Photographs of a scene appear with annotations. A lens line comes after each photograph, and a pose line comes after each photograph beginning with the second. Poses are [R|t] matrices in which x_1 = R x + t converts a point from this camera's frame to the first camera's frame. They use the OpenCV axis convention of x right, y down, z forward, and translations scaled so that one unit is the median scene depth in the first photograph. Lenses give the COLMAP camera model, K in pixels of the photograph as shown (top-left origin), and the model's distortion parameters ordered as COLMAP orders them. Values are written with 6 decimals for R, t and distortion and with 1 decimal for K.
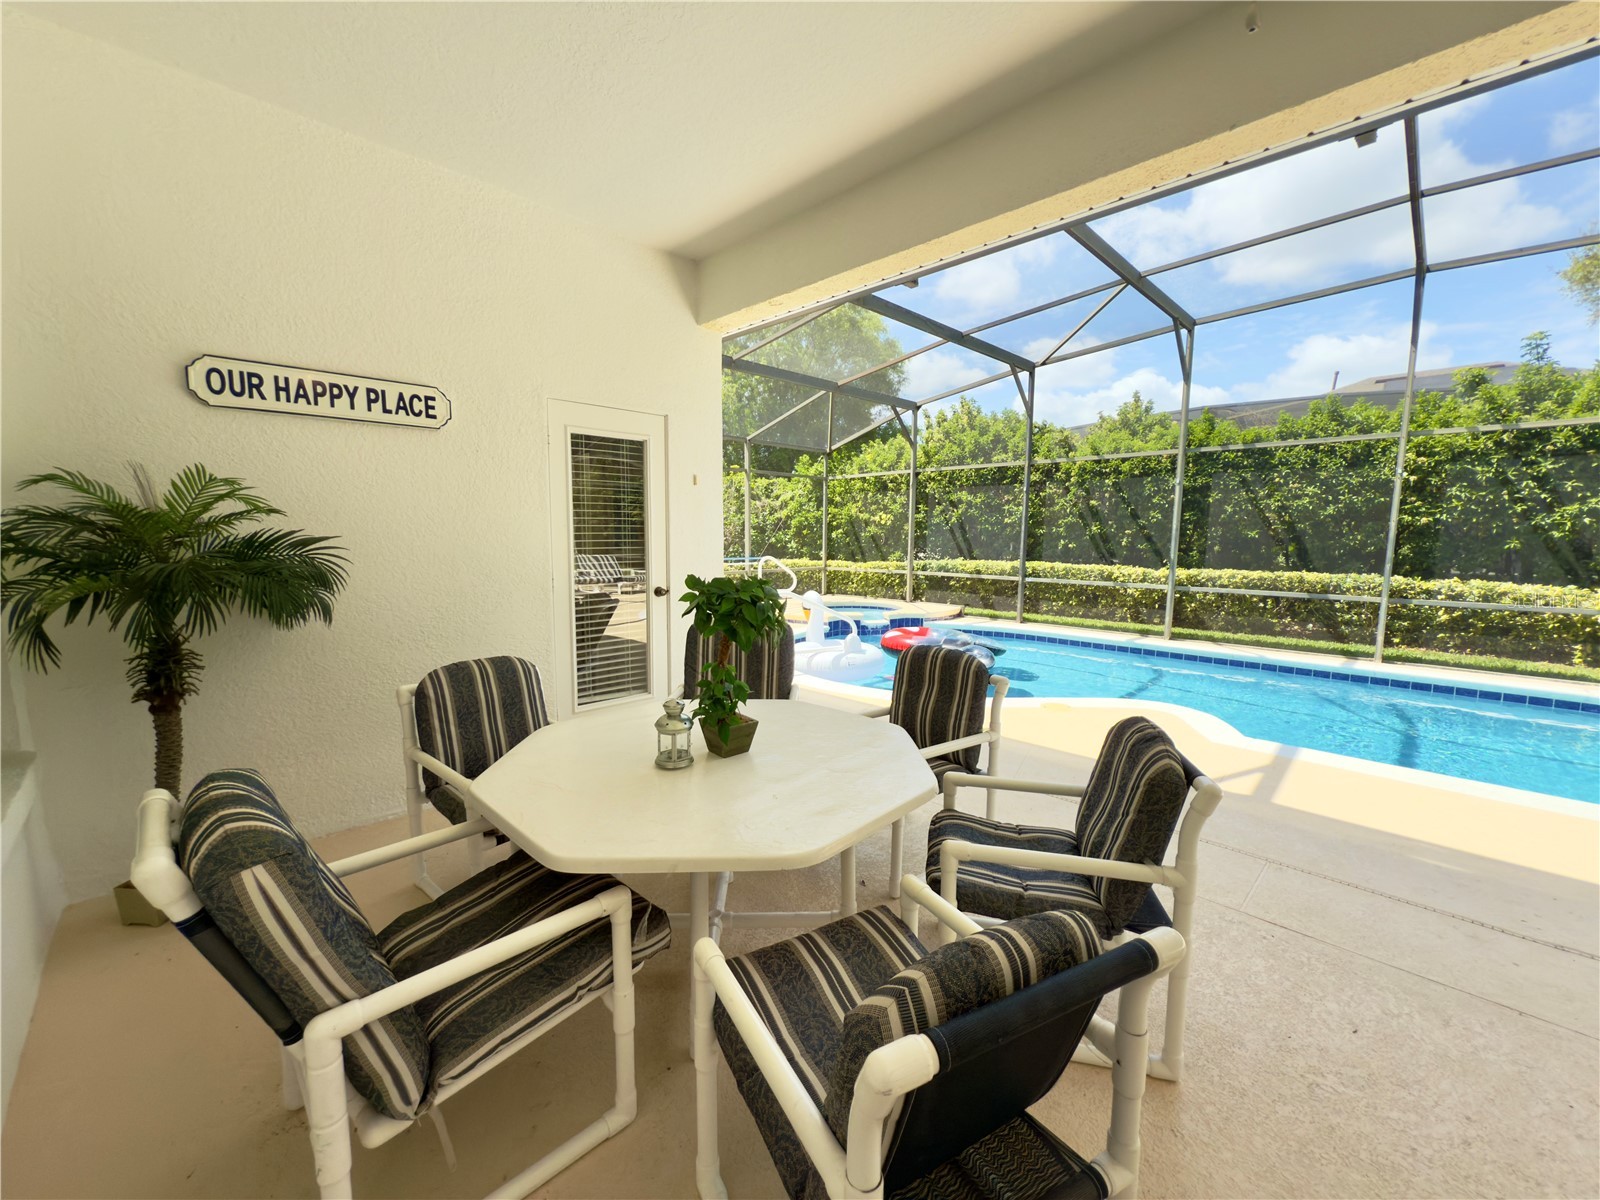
lens RADIAL K [[629.7, 0, 800.0], [0, 629.7, 600.0], [0, 0, 1]] dist [-0.001712, -0.000333]
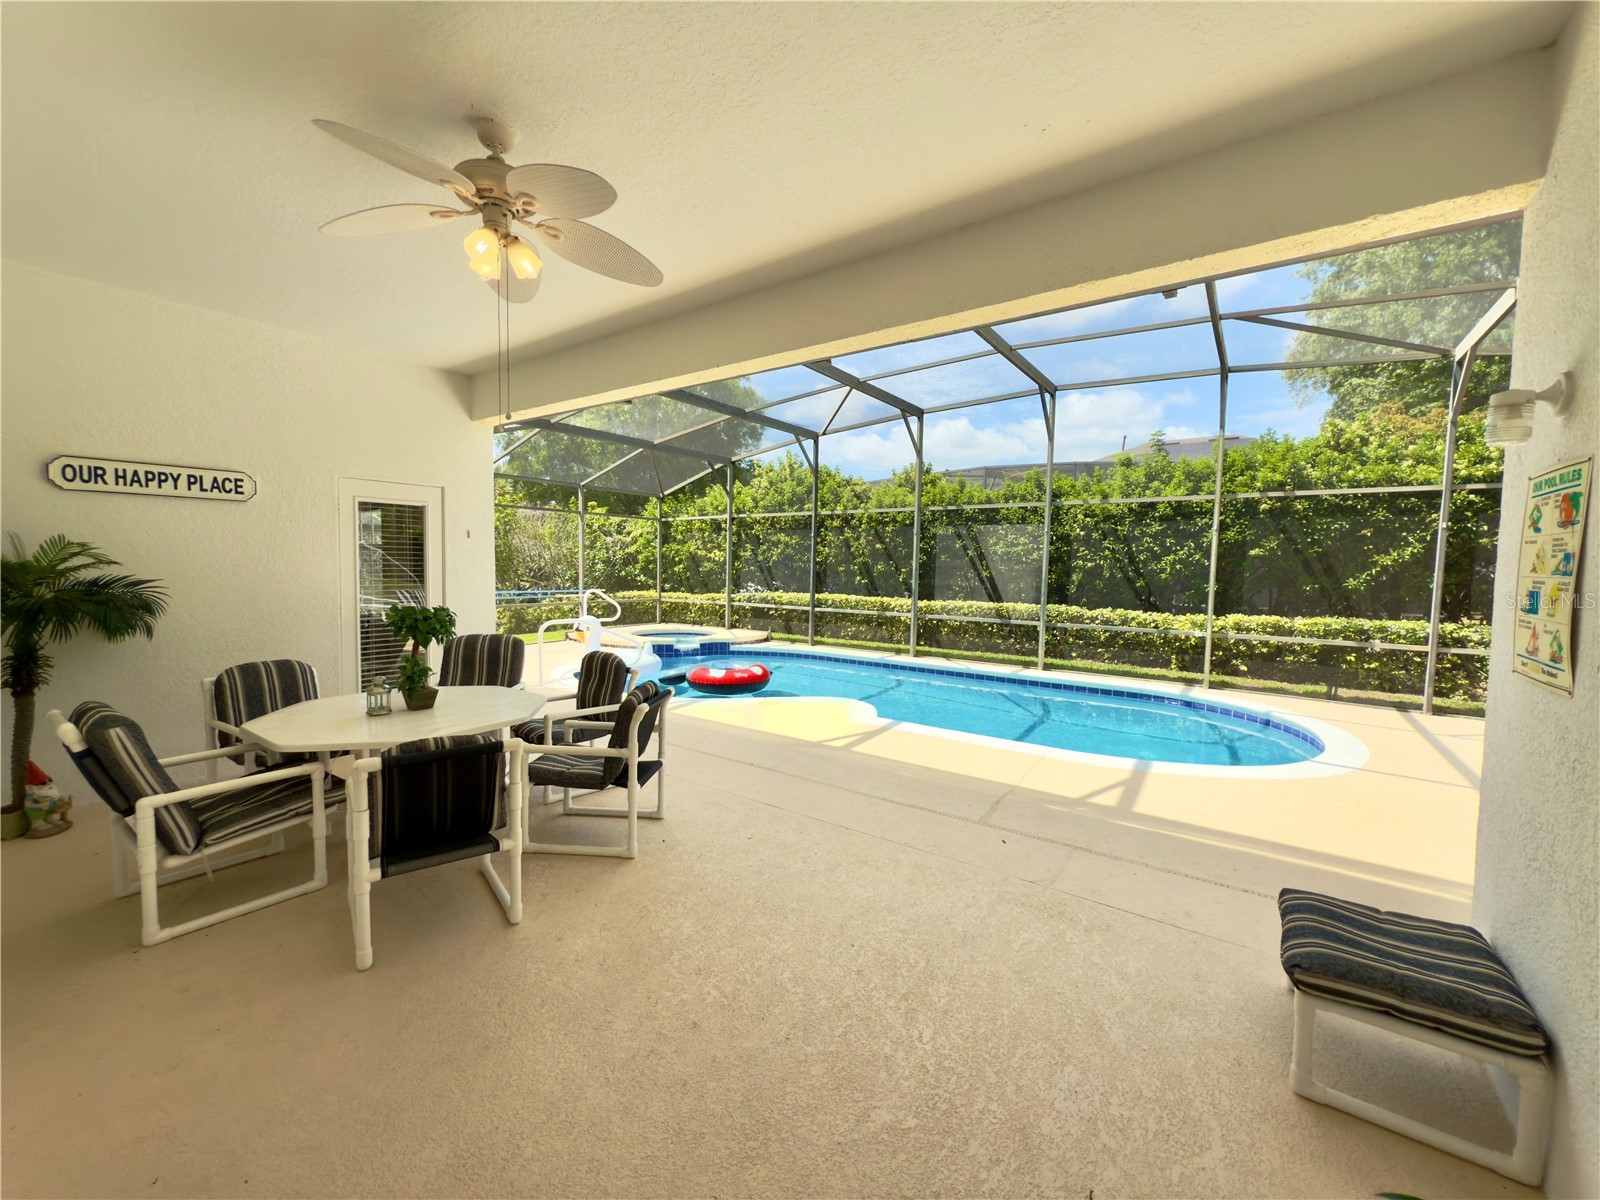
lens RADIAL K [[629.7, 0, 800.0], [0, 629.7, 600.0], [0, 0, 1]] dist [-0.001712, -0.000333]
pose [[0.986462, 0.001282, 0.163988, 0.187911], [0.006755, 0.998803, -0.048442, 0.011344], [-0.163854, 0.048894, 0.985272, -0.259536]]
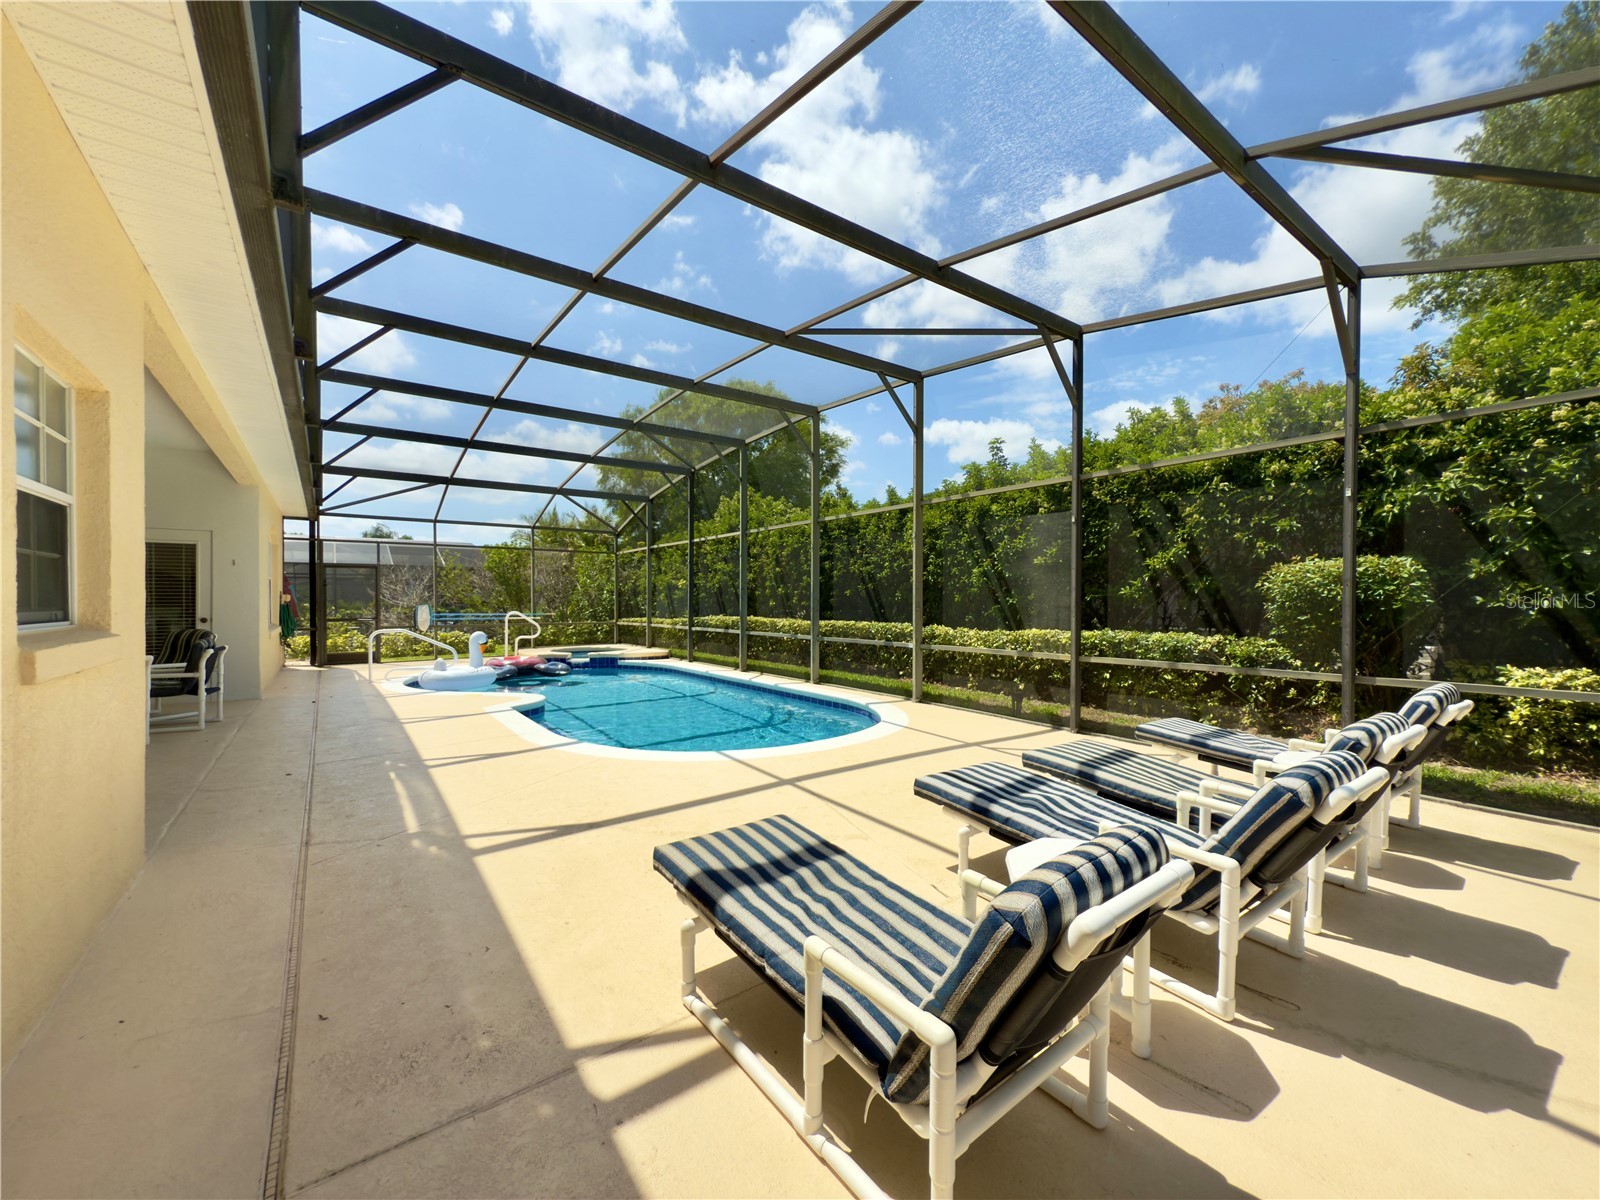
lens RADIAL K [[629.7, 0, 800.0], [0, 629.7, 600.0], [0, 0, 1]] dist [-0.001712, -0.000333]
pose [[0.988114, -0.004167, -0.153669, 1.113340], [-0.012471, 0.994165, -0.107150, 0.065953], [0.153219, 0.107792, 0.982296, -0.373764]]
